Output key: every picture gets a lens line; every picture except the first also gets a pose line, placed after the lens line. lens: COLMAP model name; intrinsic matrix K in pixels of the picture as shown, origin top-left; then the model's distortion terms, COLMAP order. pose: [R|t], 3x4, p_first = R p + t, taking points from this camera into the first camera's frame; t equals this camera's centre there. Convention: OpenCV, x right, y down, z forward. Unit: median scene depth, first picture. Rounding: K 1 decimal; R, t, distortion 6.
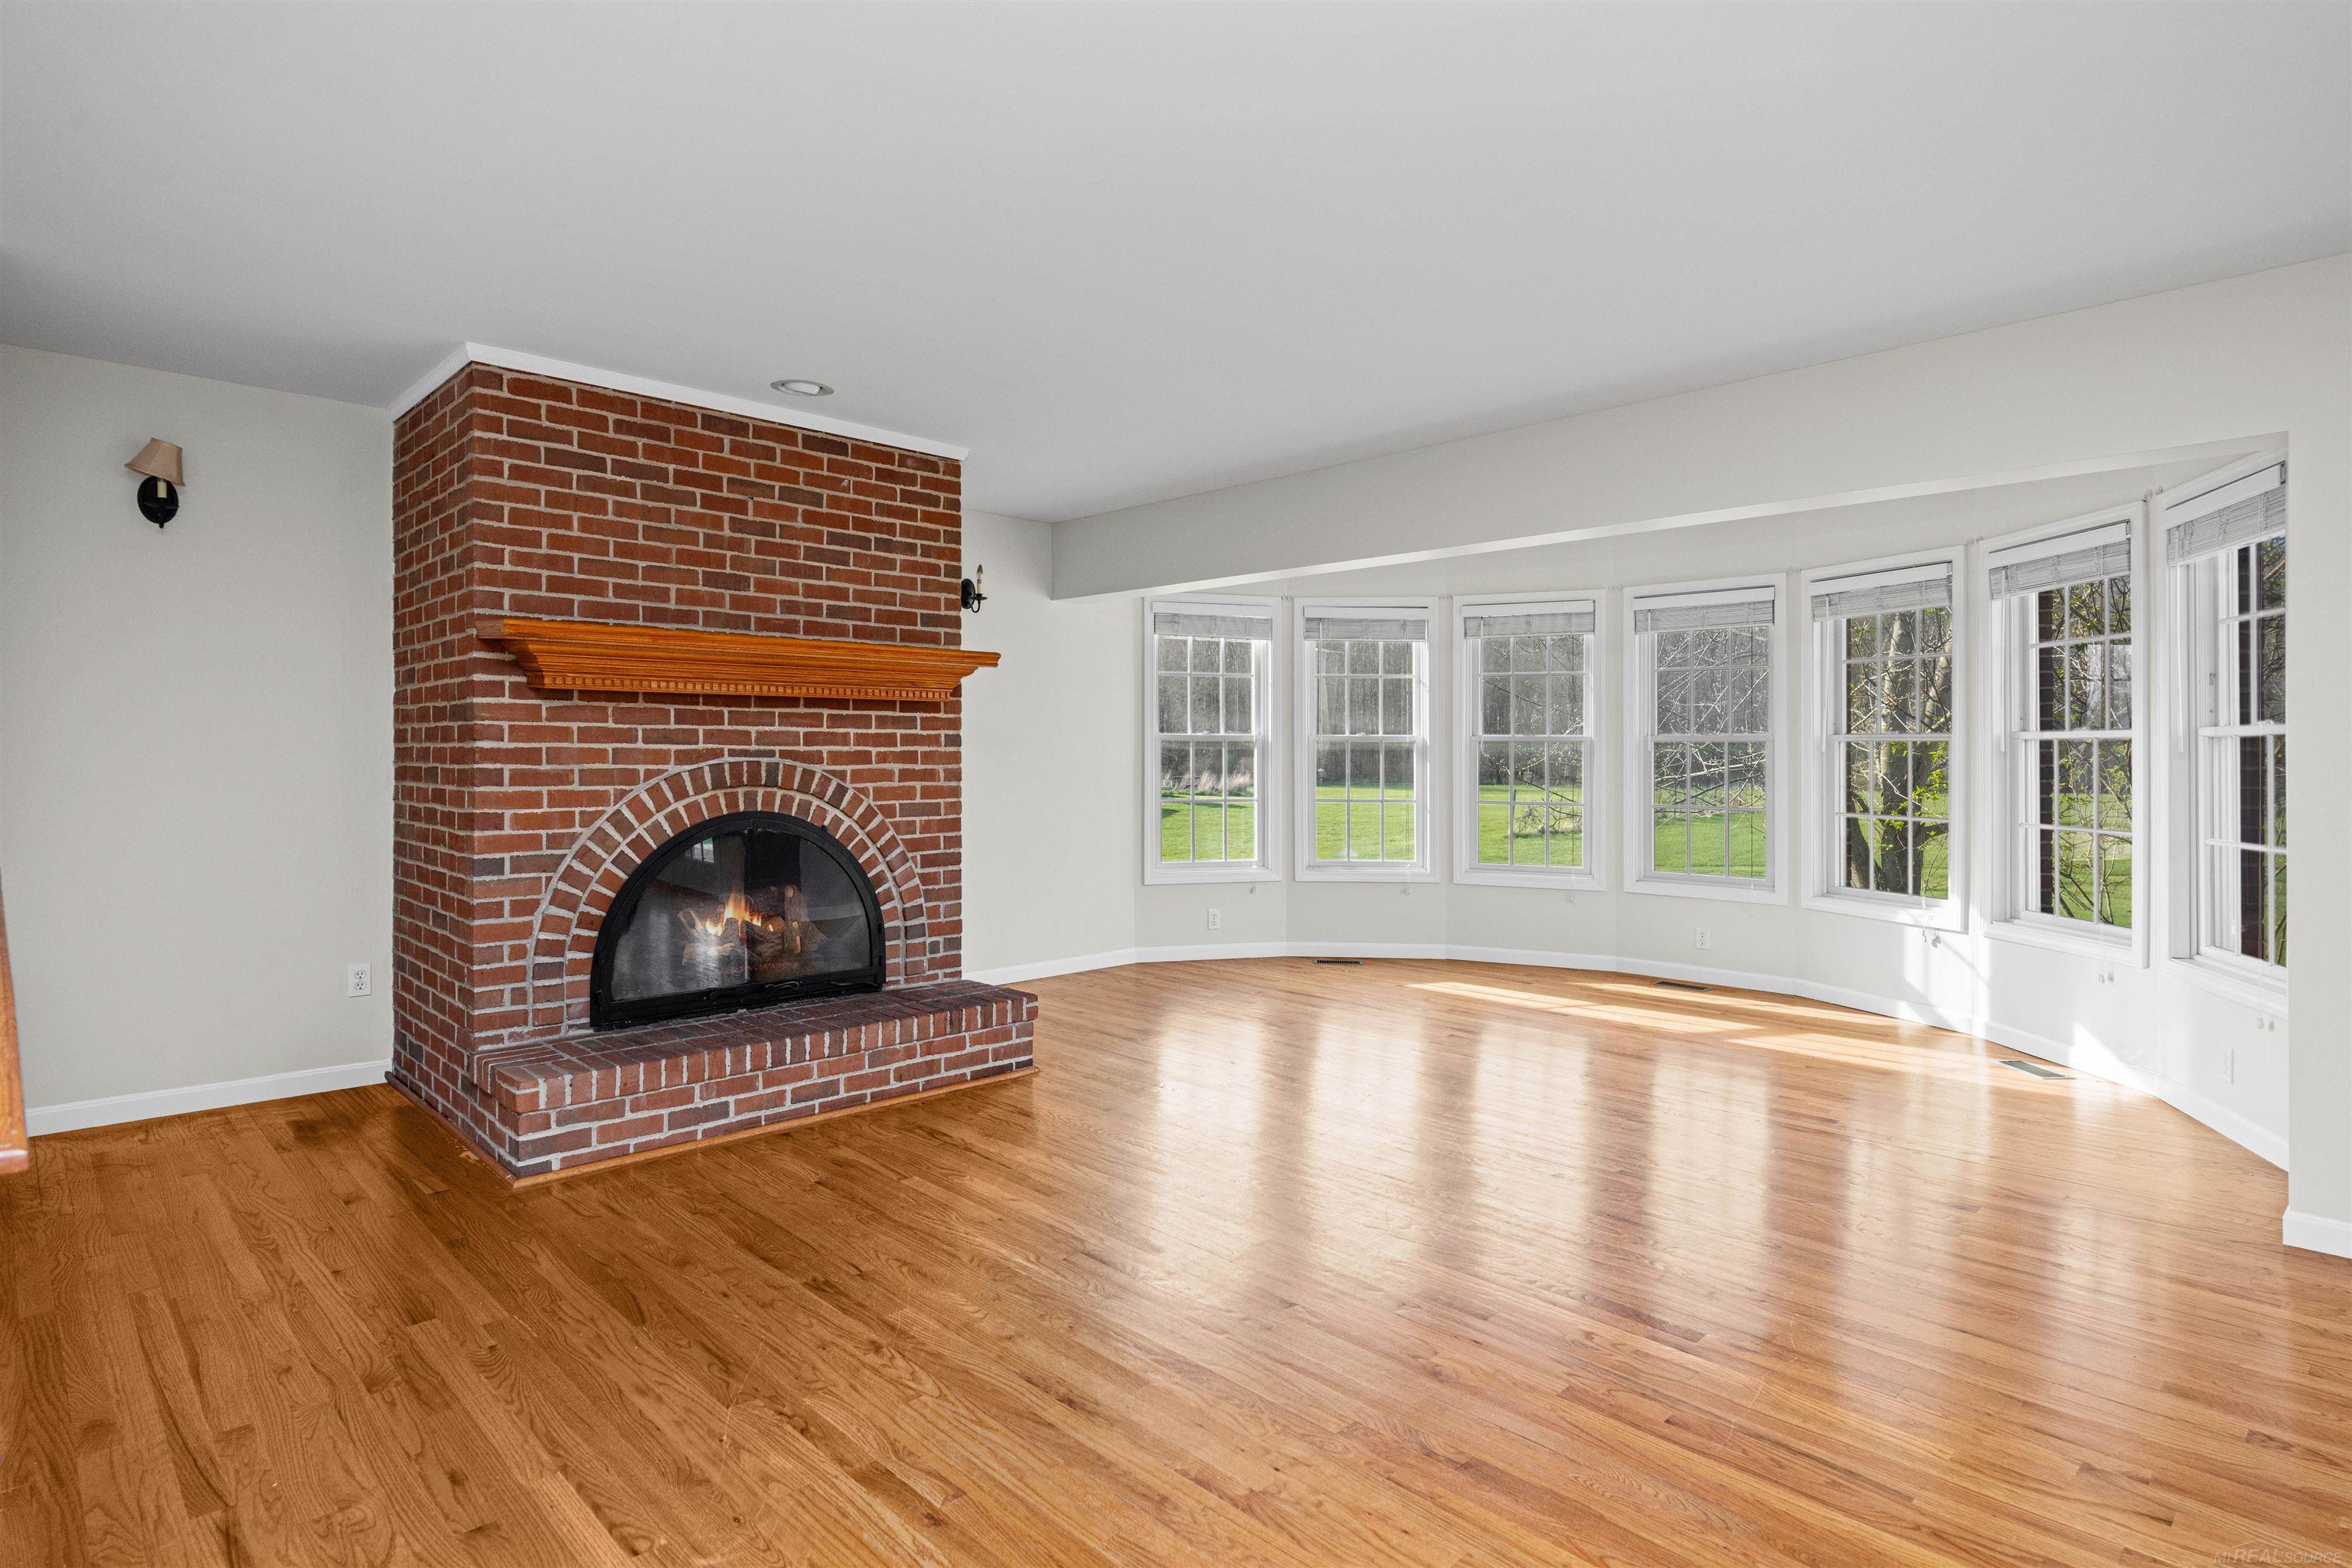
lens RADIAL K [[1230.1, 0, 1177.4], [0, 1230.1, 762.8], [0, 0, 1]] dist [0.012400, -0.005200]
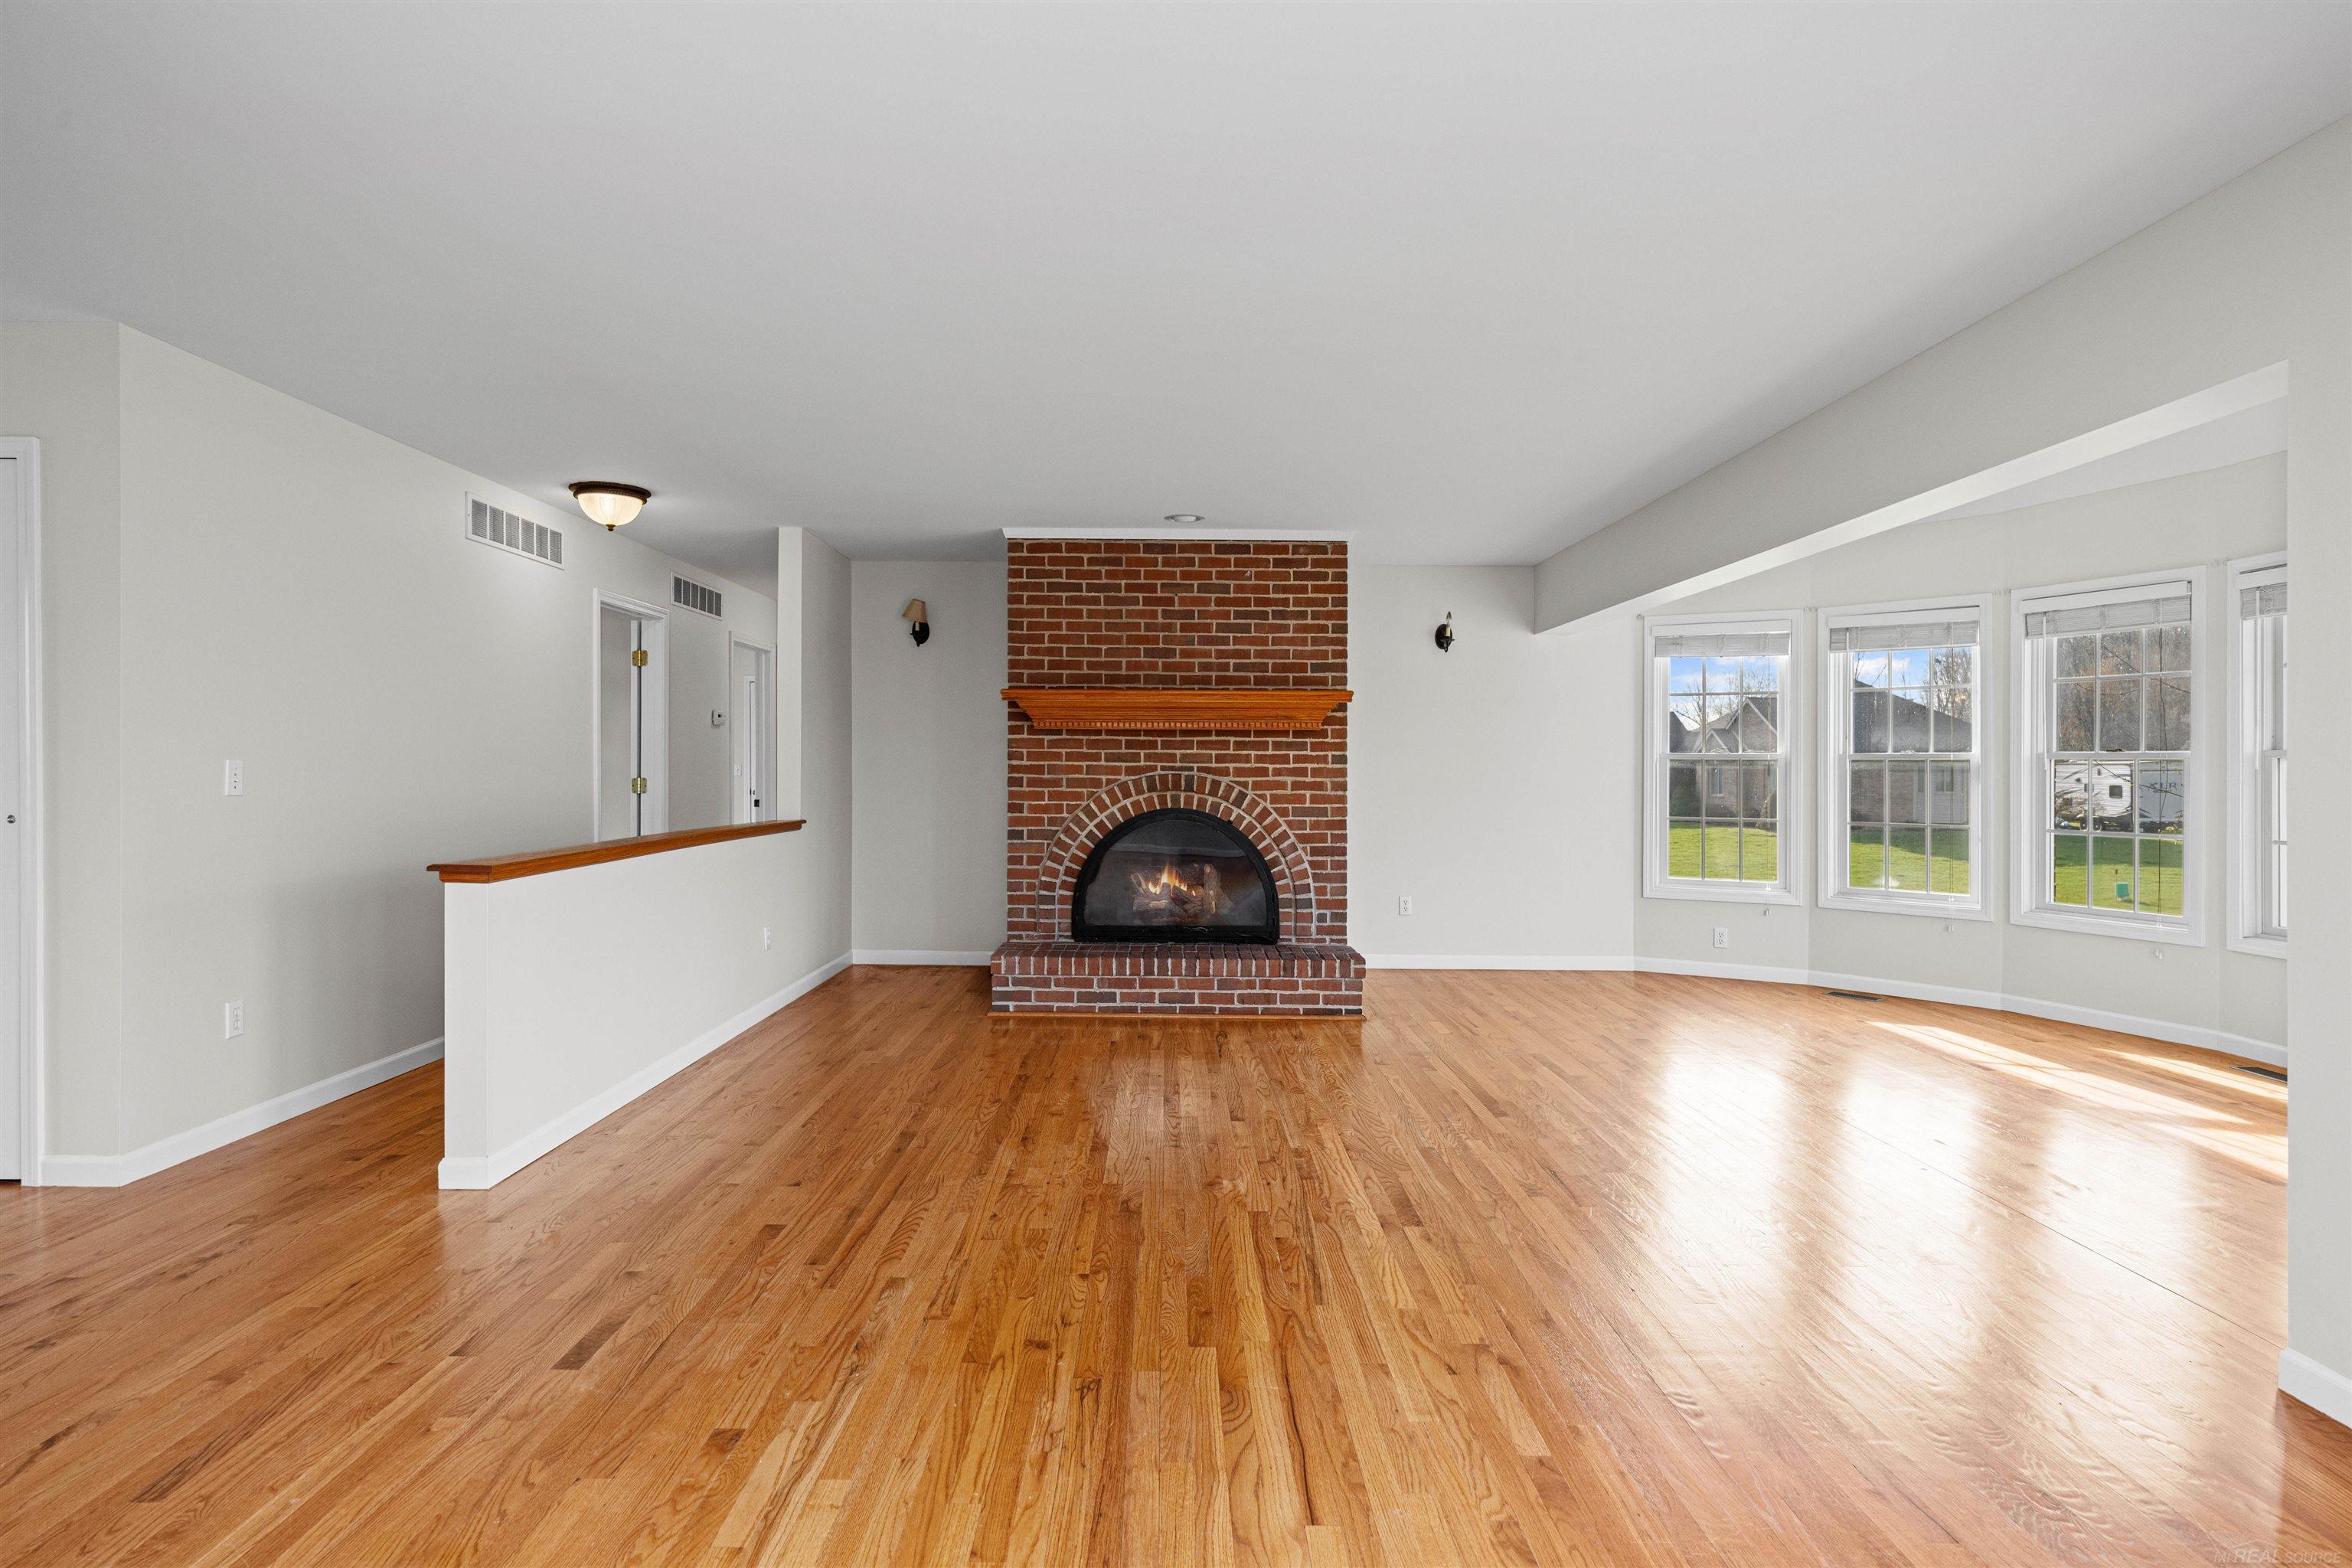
lens RADIAL K [[1214.5, 0, 1163.6], [0, 1214.5, 791.4], [0, 0, 1]] dist [0.004812, -0.001674]
pose [[0.712165, 0.013942, -0.701873, 0.622072], [-0.010525, 0.999902, 0.009183, 0.006019], [0.701933, 0.000848, 0.712243, -0.038691]]
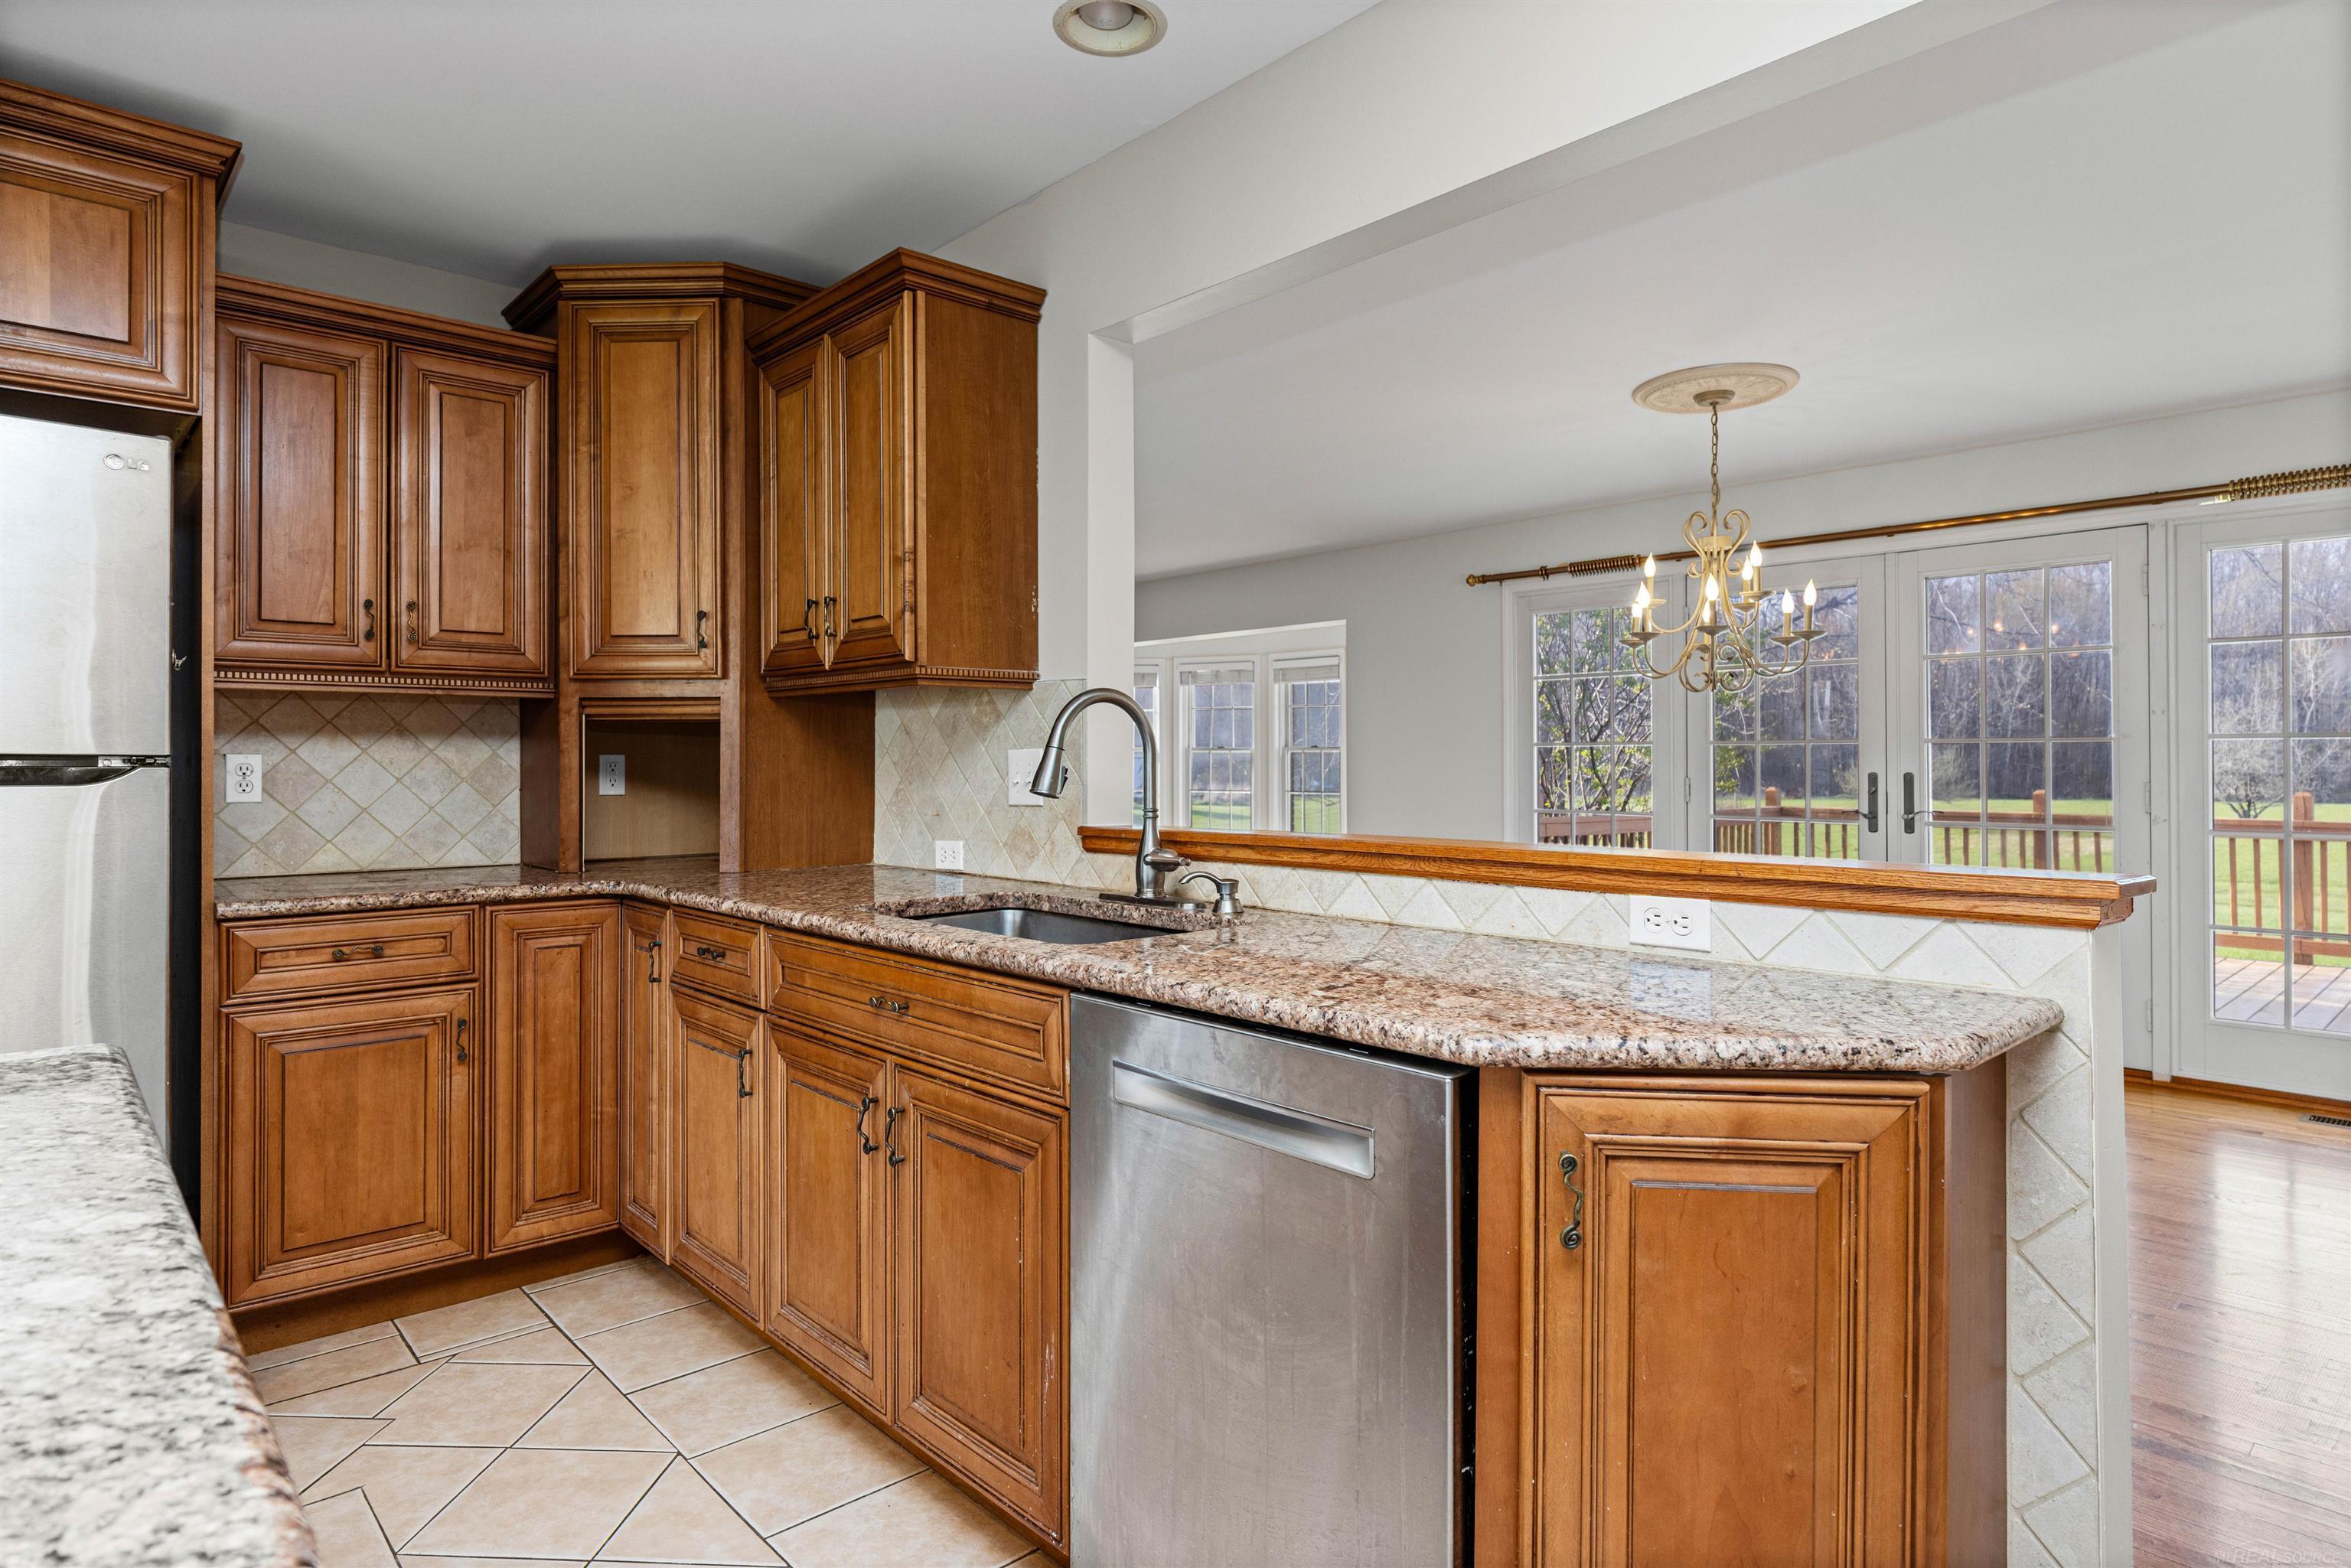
lens RADIAL K [[1283.3, 0, 1166.6], [0, 1283.3, 762.2], [0, 0, 1]] dist [-0.013159, -0.002103]
pose [[0.998992, -0.003720, -0.044742, 0.446251], [0.003265, 0.999942, -0.010226, 0.021707], [0.044778, 0.010070, 0.998946, -0.986028]]
